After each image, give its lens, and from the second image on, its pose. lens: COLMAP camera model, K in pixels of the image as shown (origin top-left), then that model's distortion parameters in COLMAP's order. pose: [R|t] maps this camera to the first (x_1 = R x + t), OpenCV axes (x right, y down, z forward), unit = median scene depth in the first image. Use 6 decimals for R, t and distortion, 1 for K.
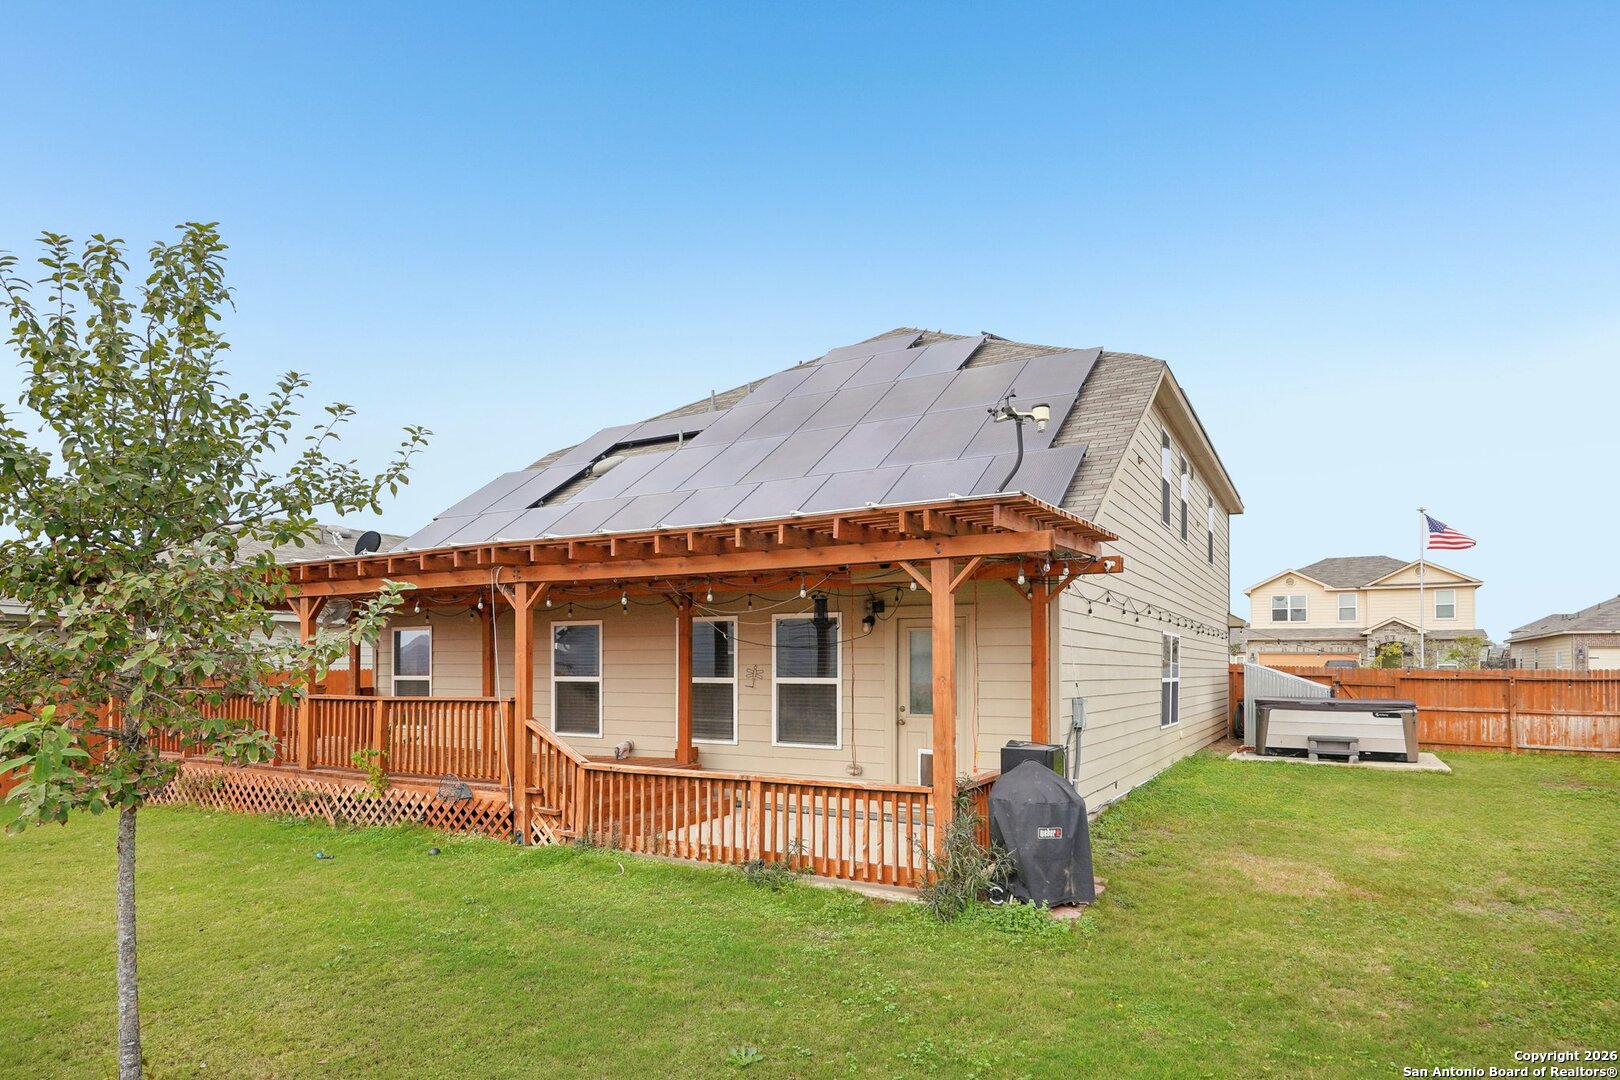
lens RADIAL K [[1166.0, 0, 810.0], [0, 1166.0, 540.0], [0, 0, 1]] dist [-0.091818, 0.192767]
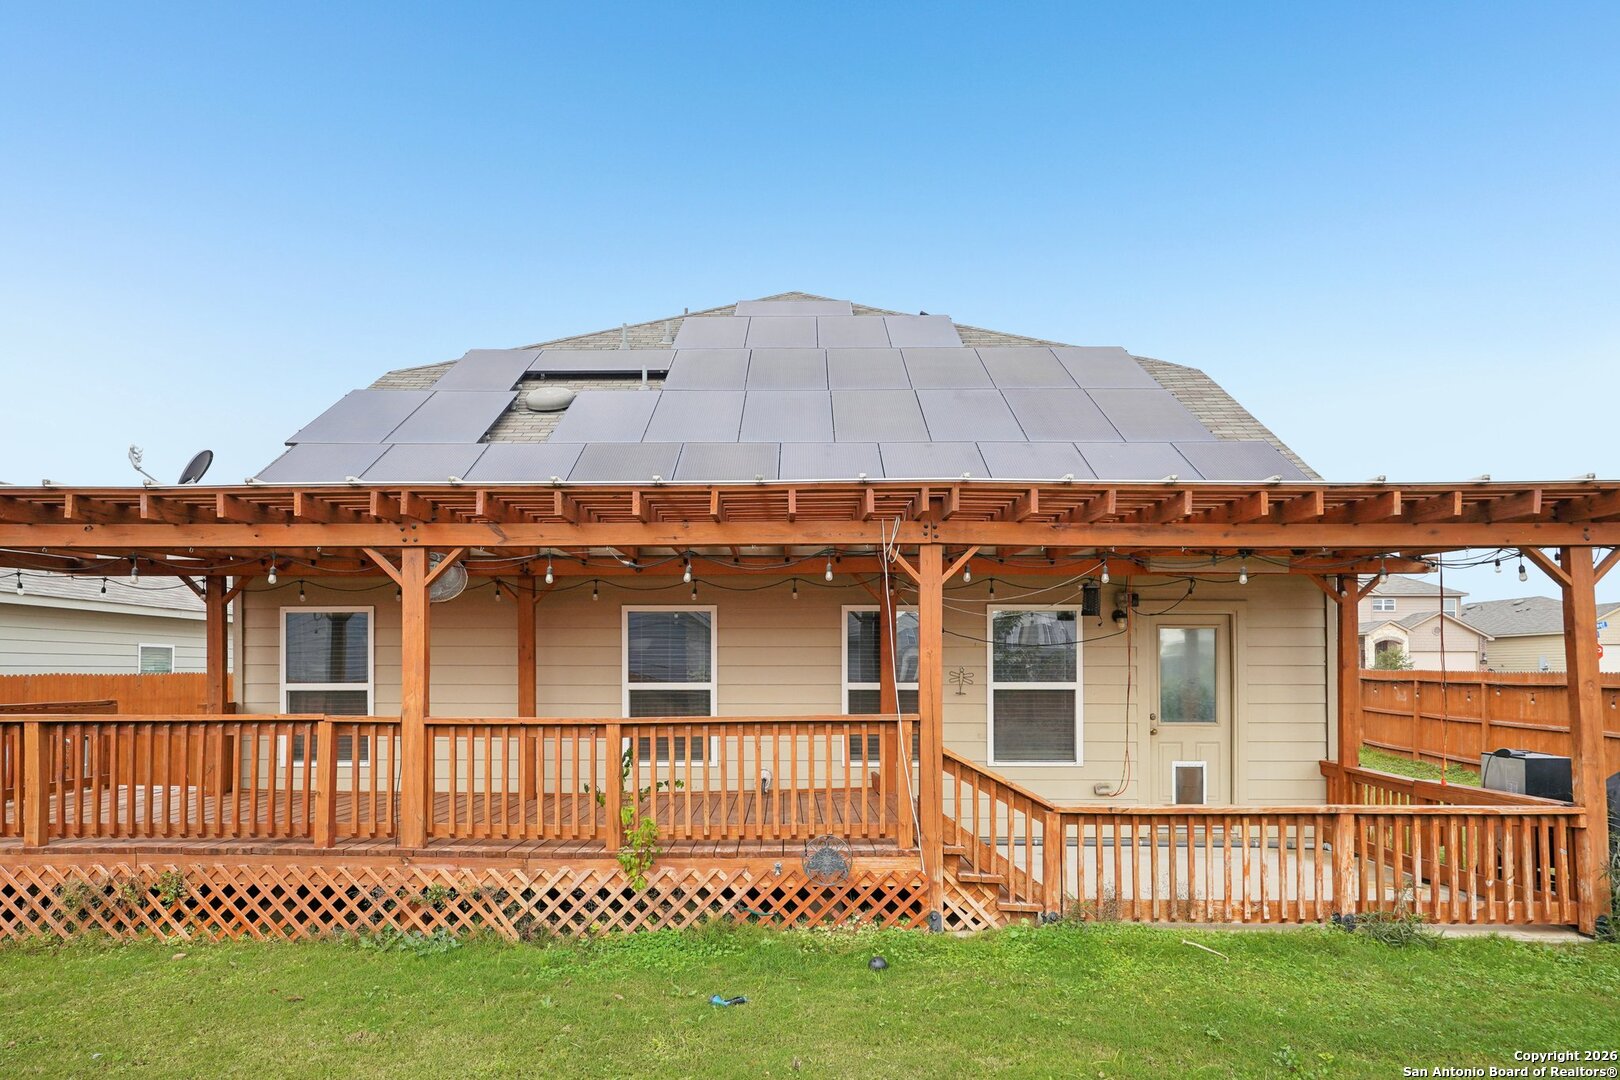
lens RADIAL K [[1166.0, 0, 810.0], [0, 1166.0, 540.0], [0, 0, 1]] dist [-0.091818, 0.192767]
pose [[0.828300, 0.061133, 0.556940, -0.603100], [-0.060471, 0.997977, -0.019609, 0.044525], [-0.557012, -0.017436, 0.830321, 0.413195]]
